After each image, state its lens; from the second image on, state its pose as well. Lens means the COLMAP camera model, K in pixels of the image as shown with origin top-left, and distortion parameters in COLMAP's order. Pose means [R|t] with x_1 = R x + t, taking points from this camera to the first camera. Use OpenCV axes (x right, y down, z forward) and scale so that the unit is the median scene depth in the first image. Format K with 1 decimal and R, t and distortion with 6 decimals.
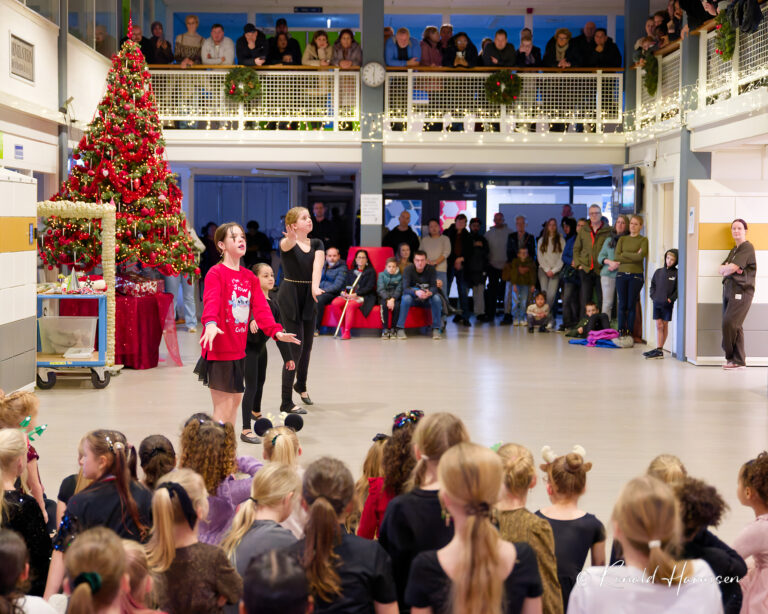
lens RADIAL K [[1430.6, 0, 384.0], [0, 1430.6, 307.0], [0, 0, 1]] dist [0.012363, 0.116332]
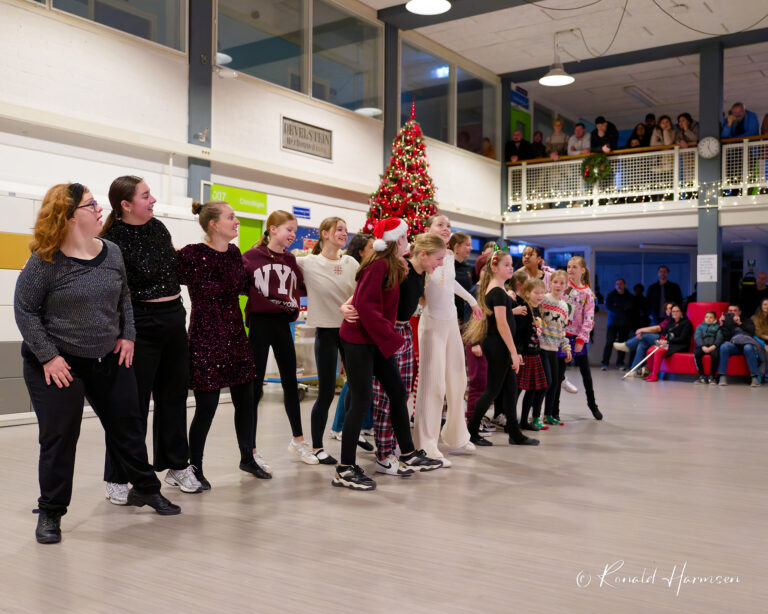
lens RADIAL K [[833.8, 0, 384.0], [0, 833.8, 307.0], [0, 0, 1]] dist [-0.000056, 0.007592]
pose [[0.813968, -0.005422, -0.580885, 0.163302], [-0.038146, 0.997299, -0.062762, 0.012143], [0.579656, 0.073245, 0.811563, 0.332101]]
